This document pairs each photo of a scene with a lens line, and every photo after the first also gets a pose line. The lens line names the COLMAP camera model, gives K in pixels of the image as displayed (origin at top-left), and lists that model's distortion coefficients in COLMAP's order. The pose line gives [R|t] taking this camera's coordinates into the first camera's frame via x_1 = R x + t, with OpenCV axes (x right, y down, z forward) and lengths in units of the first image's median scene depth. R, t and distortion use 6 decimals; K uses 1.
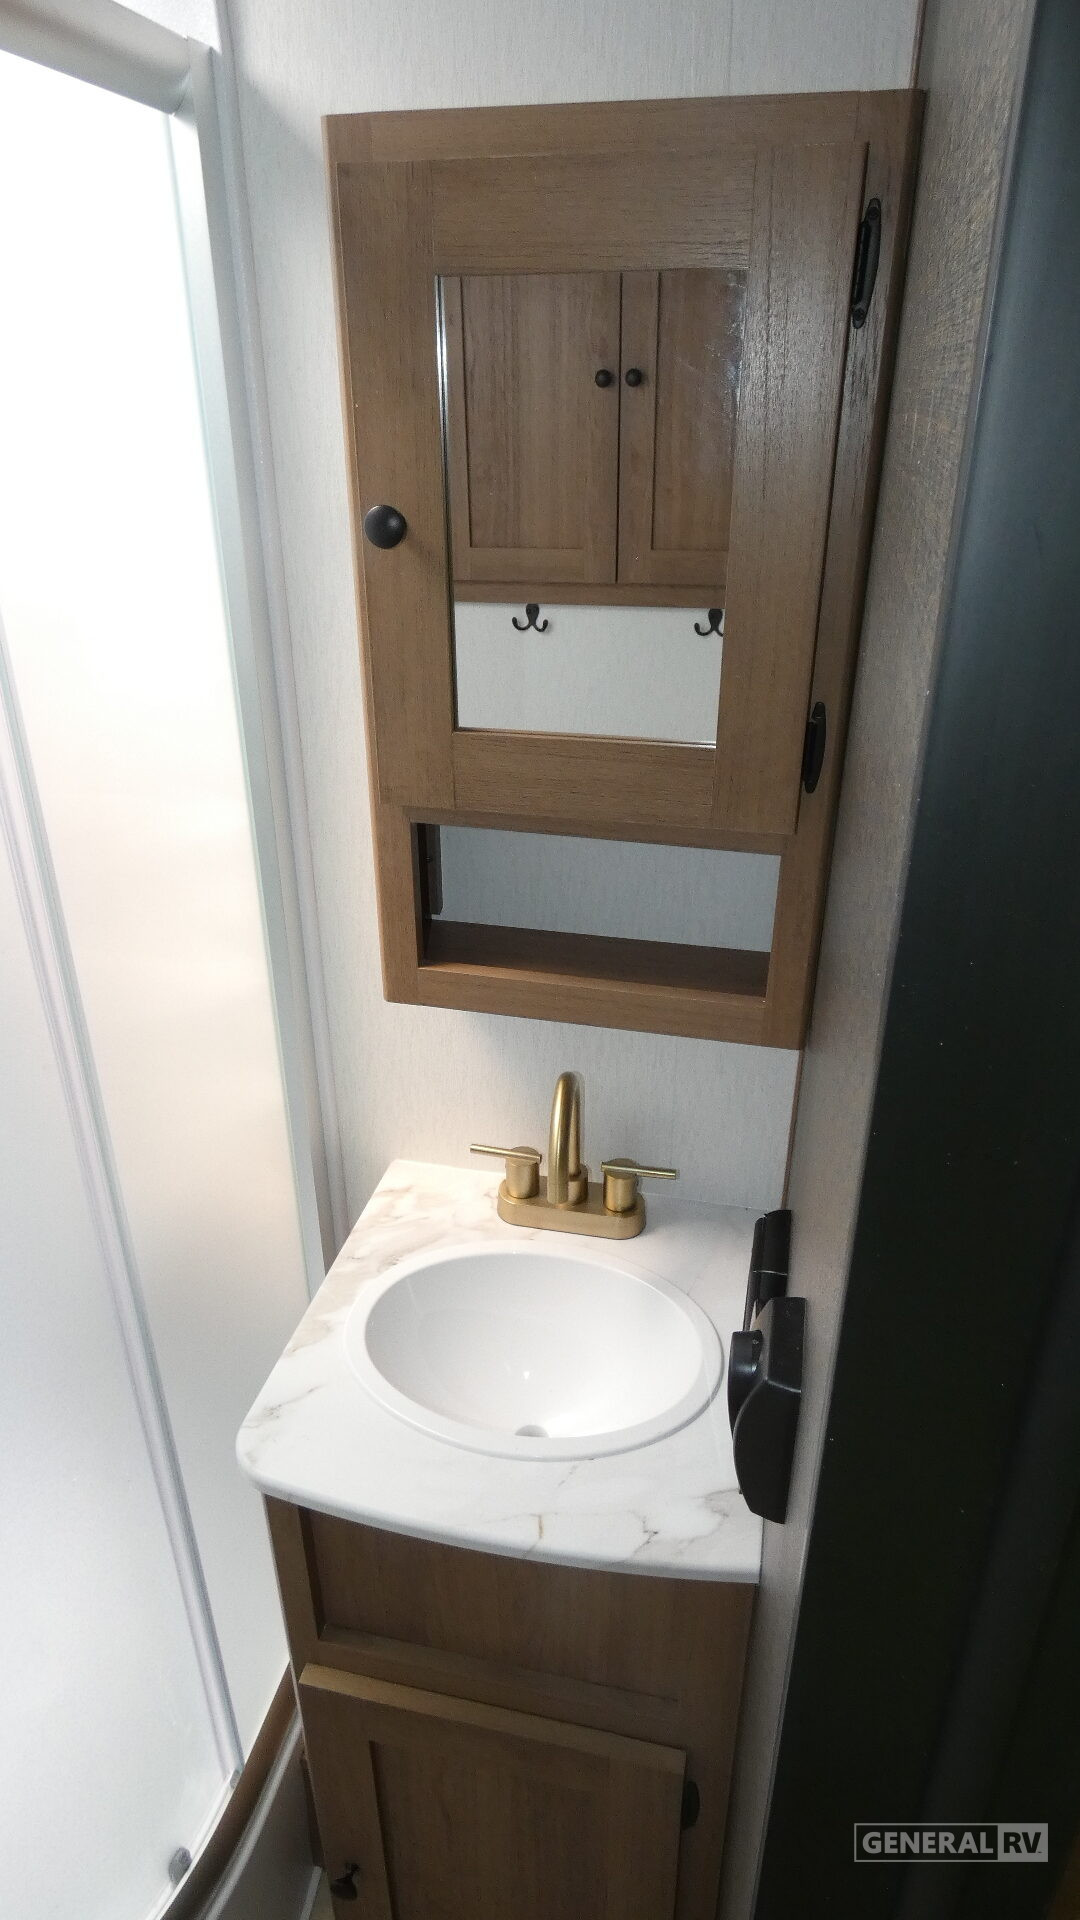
lens RADIAL K [[1153.2, 0, 534.0], [0, 1153.2, 956.0], [0, 0, 1]] dist [-0.005929, 0.002729]
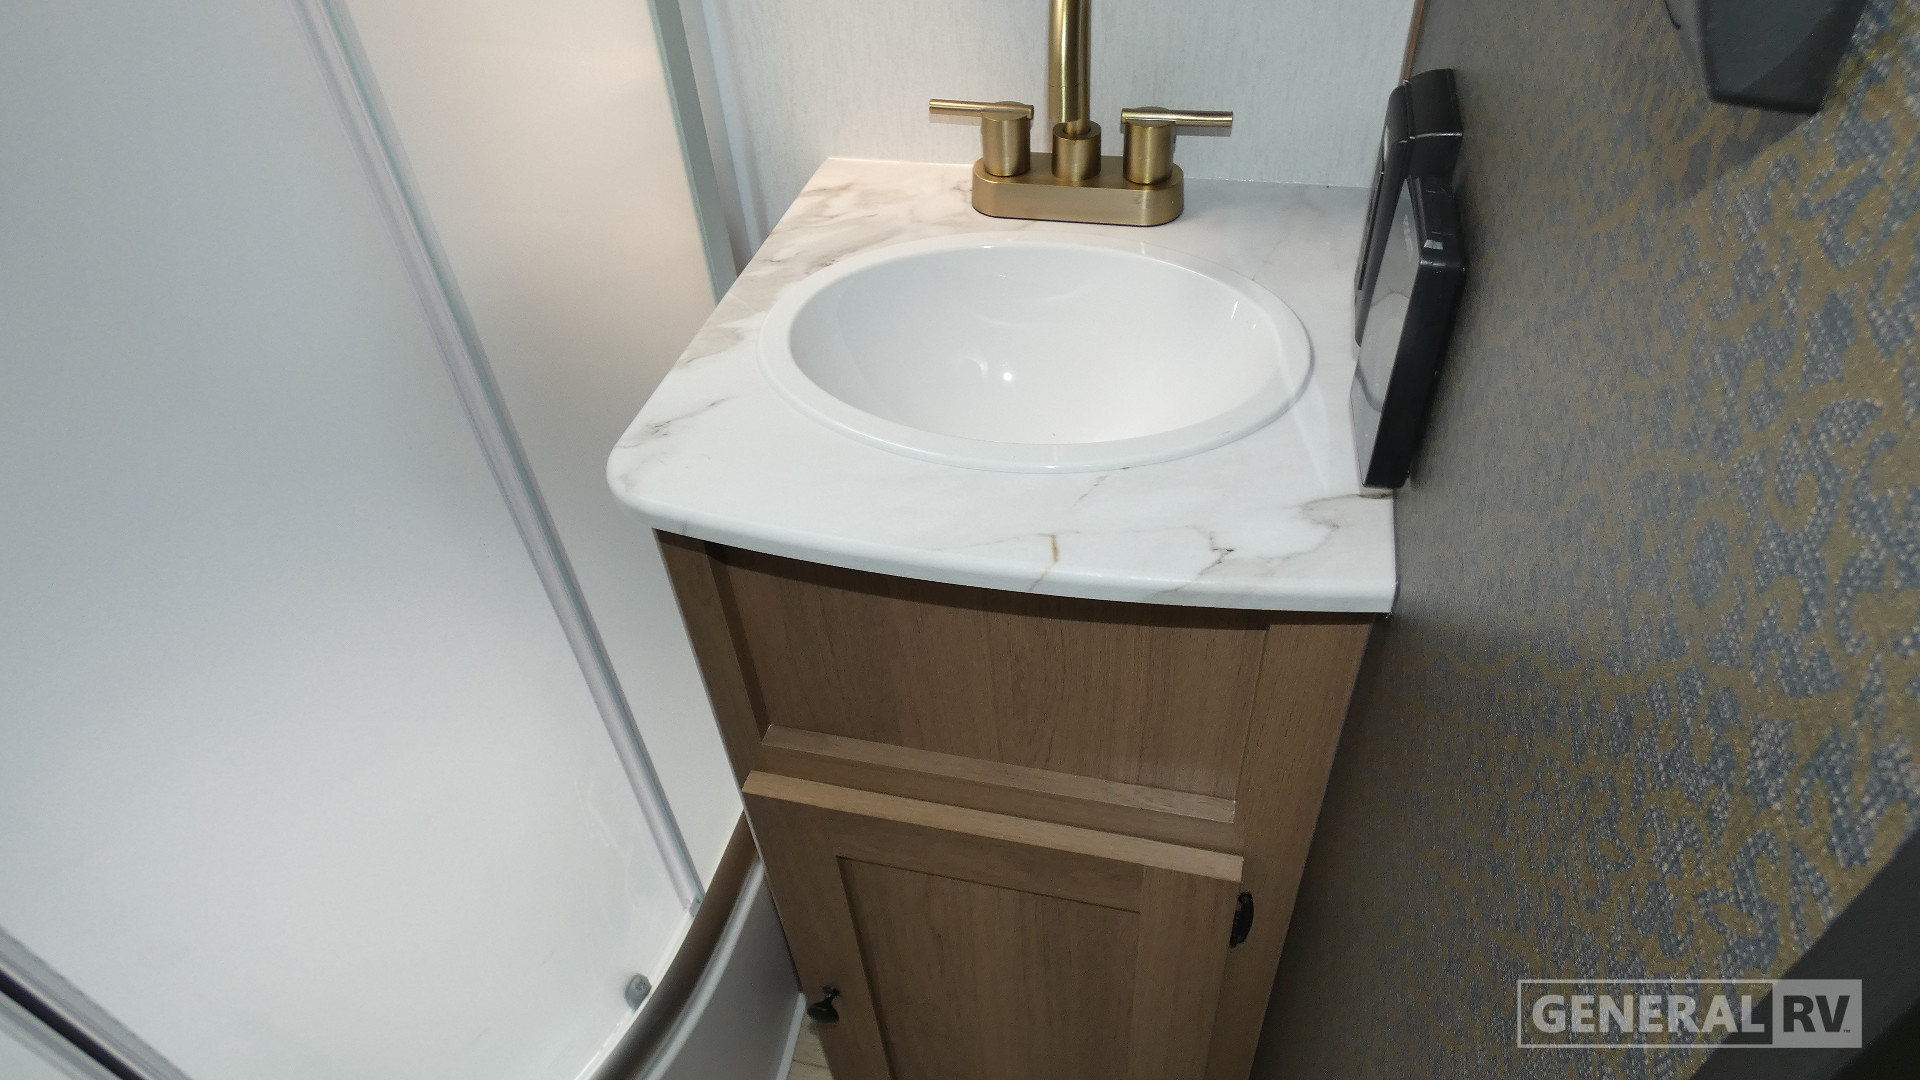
lens RADIAL K [[1153.2, 0, 954.9], [0, 1153.2, 534.1], [0, 0, 1]] dist [-0.005929, 0.002729]
pose [[0.998594, -0.028059, -0.044978, -0.016624], [0.039605, 0.958849, 0.281140, 0.226195], [0.035239, -0.282526, 0.958612, 0.273732]]
